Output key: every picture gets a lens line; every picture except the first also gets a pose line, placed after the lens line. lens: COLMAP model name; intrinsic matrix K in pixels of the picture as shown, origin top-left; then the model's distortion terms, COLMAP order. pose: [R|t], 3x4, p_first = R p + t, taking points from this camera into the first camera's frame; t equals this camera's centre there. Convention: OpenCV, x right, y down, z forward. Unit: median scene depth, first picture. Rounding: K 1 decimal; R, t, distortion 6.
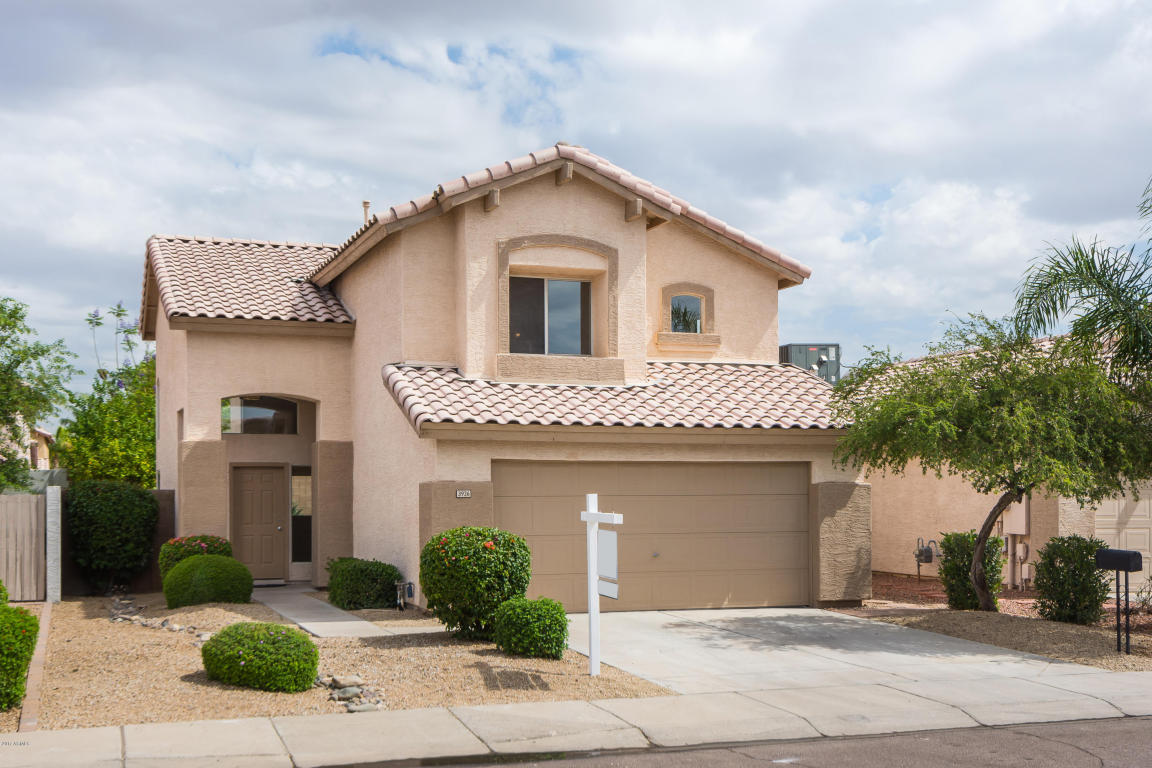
lens RADIAL K [[1126.7, 0, 577.8], [0, 1126.7, 406.6], [0, 0, 1]] dist [0.022753, 0.000000]
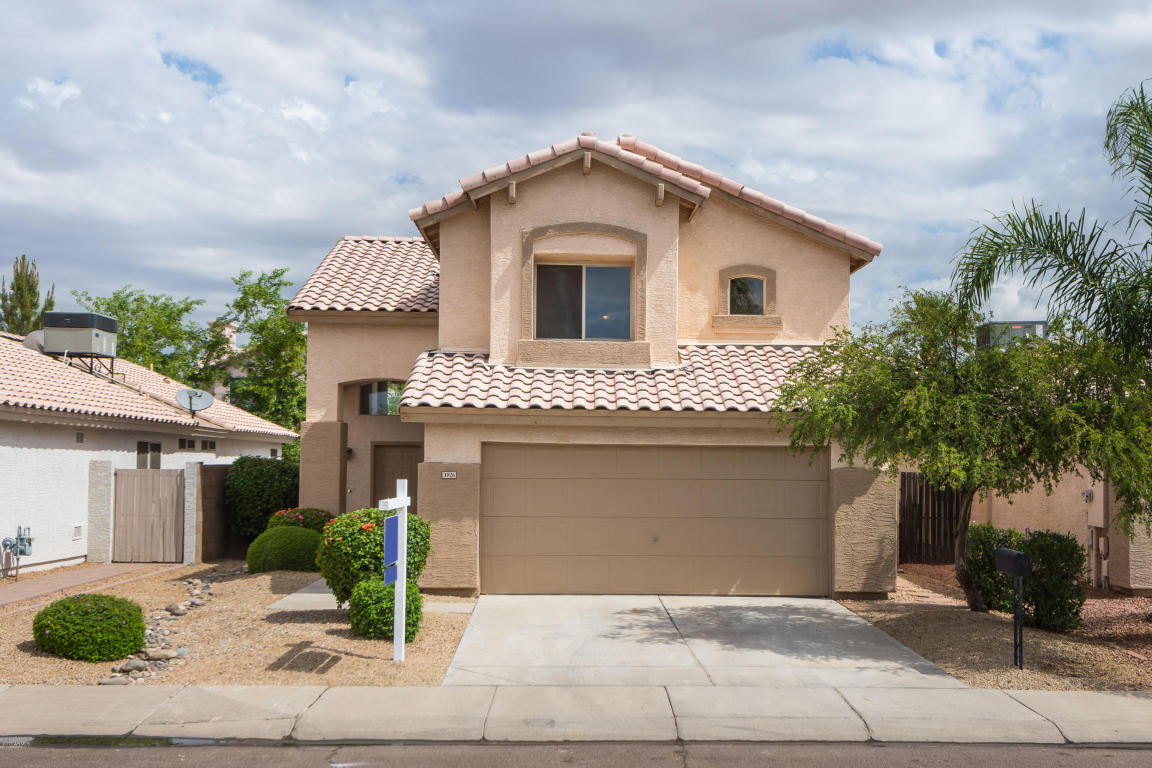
lens RADIAL K [[1071.3, 0, 577.2], [0, 1071.3, 366.3], [0, 0, 1]] dist [0.018683, 0.000000]
pose [[0.970383, -0.009980, -0.241367, 0.212972], [0.005228, 0.999780, -0.020322, -0.001914], [0.241517, 0.018458, 0.970221, 0.055316]]
